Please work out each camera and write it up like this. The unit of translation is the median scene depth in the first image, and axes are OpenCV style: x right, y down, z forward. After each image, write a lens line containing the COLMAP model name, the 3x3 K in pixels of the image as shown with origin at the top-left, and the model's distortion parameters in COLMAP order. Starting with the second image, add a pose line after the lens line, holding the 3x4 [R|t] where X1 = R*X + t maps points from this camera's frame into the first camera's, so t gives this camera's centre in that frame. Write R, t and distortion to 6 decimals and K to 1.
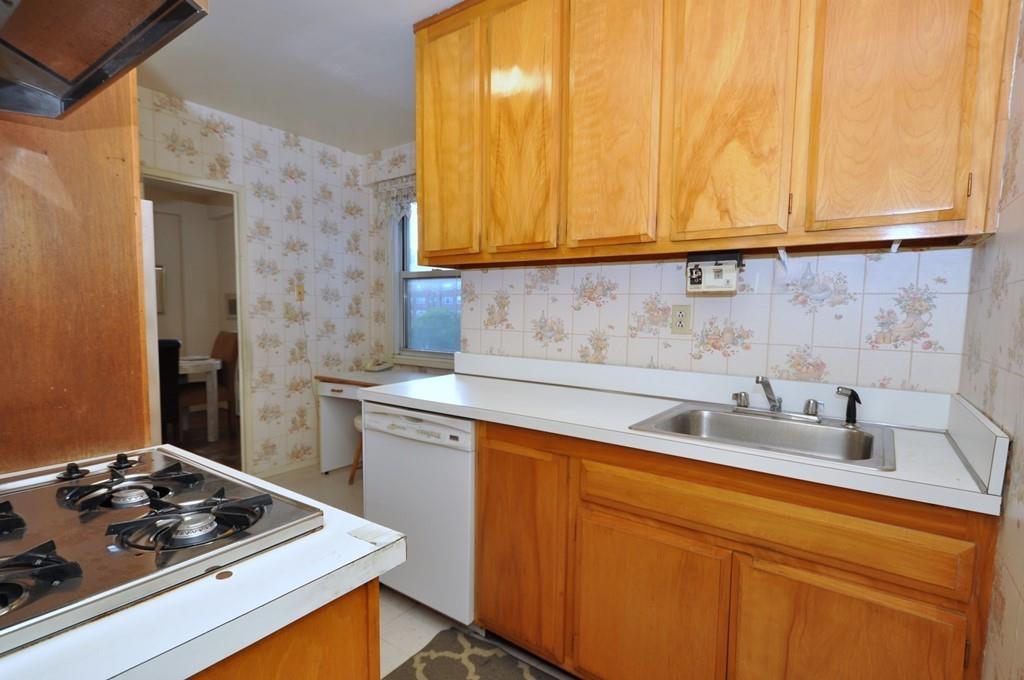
lens RADIAL K [[500.7, 0, 512.2], [0, 500.7, 352.5], [0, 0, 1]] dist [0.014458, -0.011188]
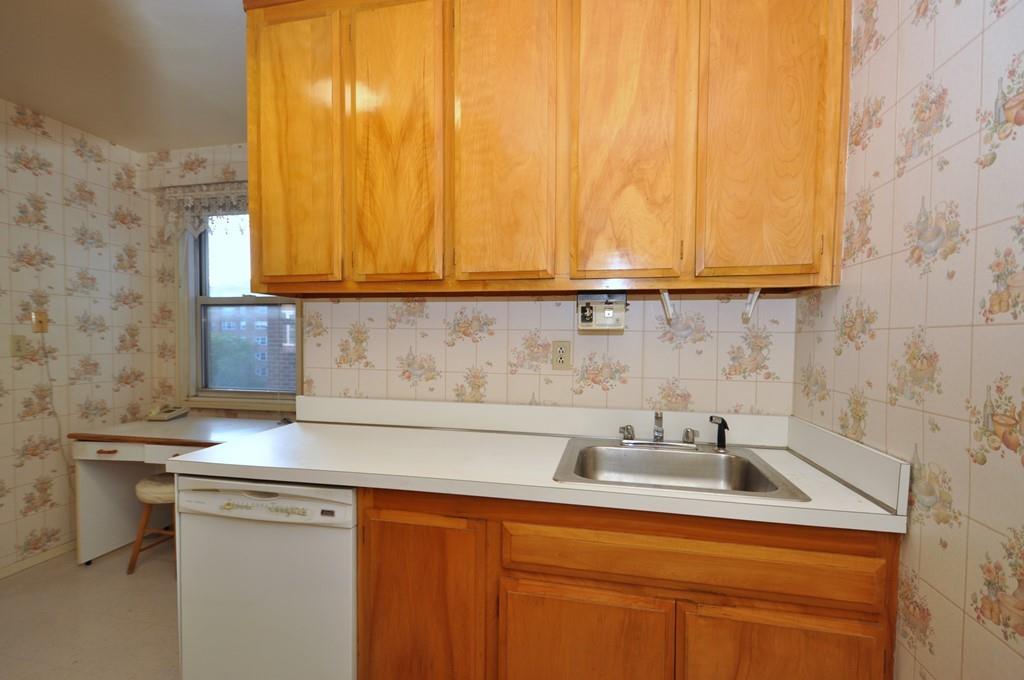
lens RADIAL K [[461.4, 0, 507.1], [0, 461.4, 351.0], [0, 0, 1]] dist [0.009766, -0.007651]
pose [[0.912893, -0.019175, 0.407748, -0.131092], [0.038978, 0.998427, -0.040313, -0.038226], [-0.406333, 0.052695, 0.912204, 0.181685]]
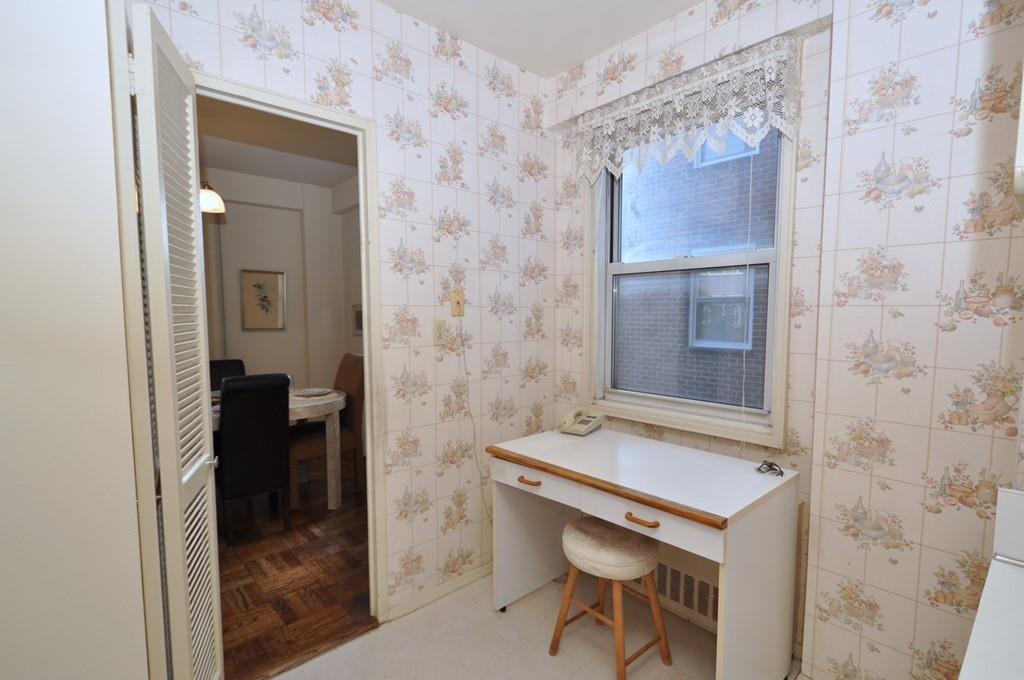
lens RADIAL K [[461.4, 0, 507.1], [0, 461.4, 351.0], [0, 0, 1]] dist [0.009766, -0.007651]
pose [[0.978633, 0.000245, -0.205614, -0.439798], [-0.000303, 1.000000, -0.000248, -0.106419], [0.205614, 0.000305, 0.978633, 0.819396]]
